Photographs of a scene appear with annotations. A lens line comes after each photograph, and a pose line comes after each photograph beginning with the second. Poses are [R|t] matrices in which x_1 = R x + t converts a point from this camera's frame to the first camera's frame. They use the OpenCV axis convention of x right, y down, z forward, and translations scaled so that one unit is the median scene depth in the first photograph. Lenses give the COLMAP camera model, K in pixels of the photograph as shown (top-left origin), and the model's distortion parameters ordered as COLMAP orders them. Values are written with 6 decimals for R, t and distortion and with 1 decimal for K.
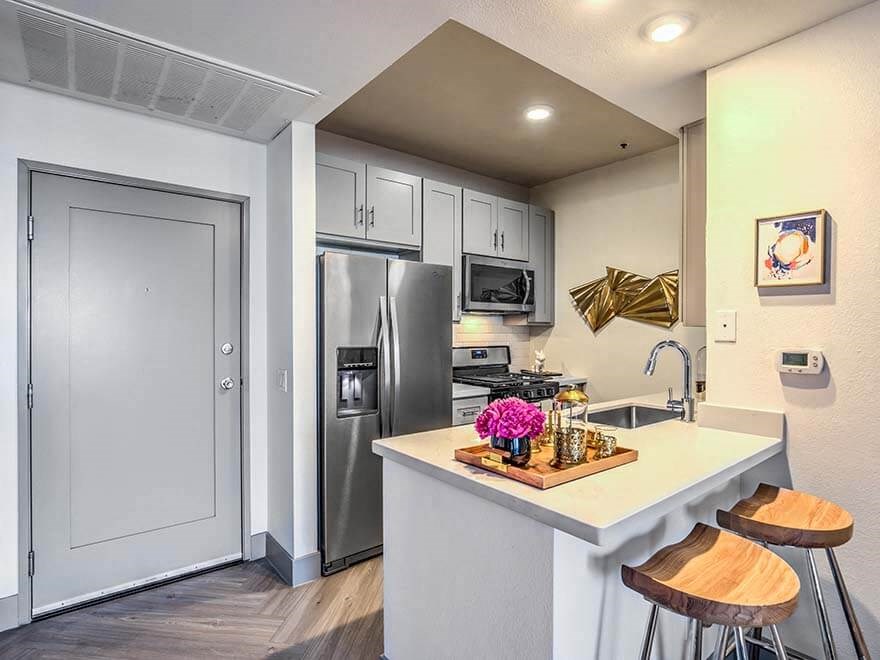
lens RADIAL K [[472.2, 0, 440.2], [0, 472.2, 331.7], [0, 0, 1]] dist [0.030067, 0.000242]
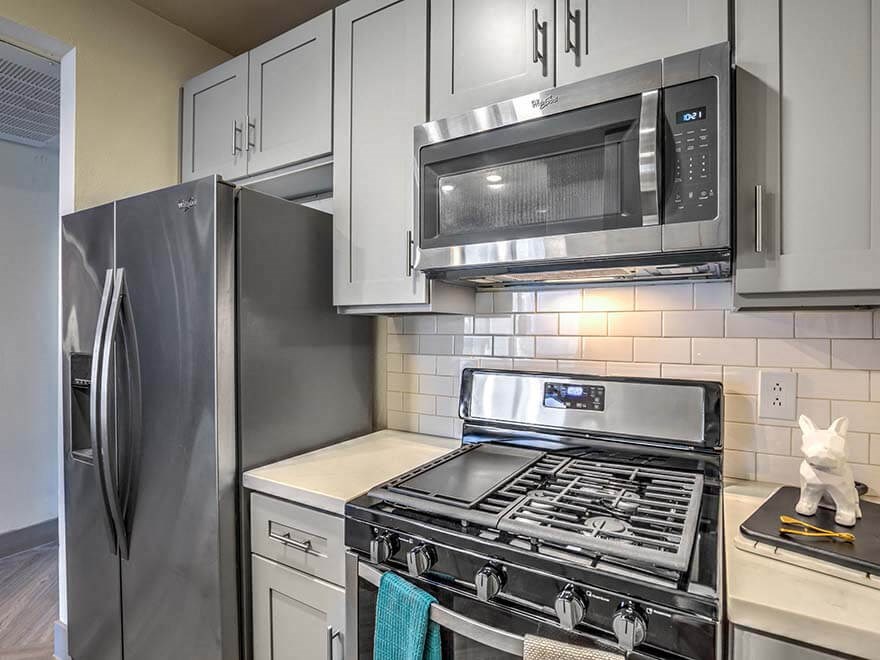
lens RADIAL K [[472.2, 0, 440.6], [0, 472.2, 329.4], [0, 0, 1]] dist [0.030067, 0.000242]
pose [[0.342250, 0.003055, -0.939604, 0.374278], [-0.000655, 0.999995, 0.003013, -0.002952], [0.939609, -0.000416, 0.342250, 0.779922]]
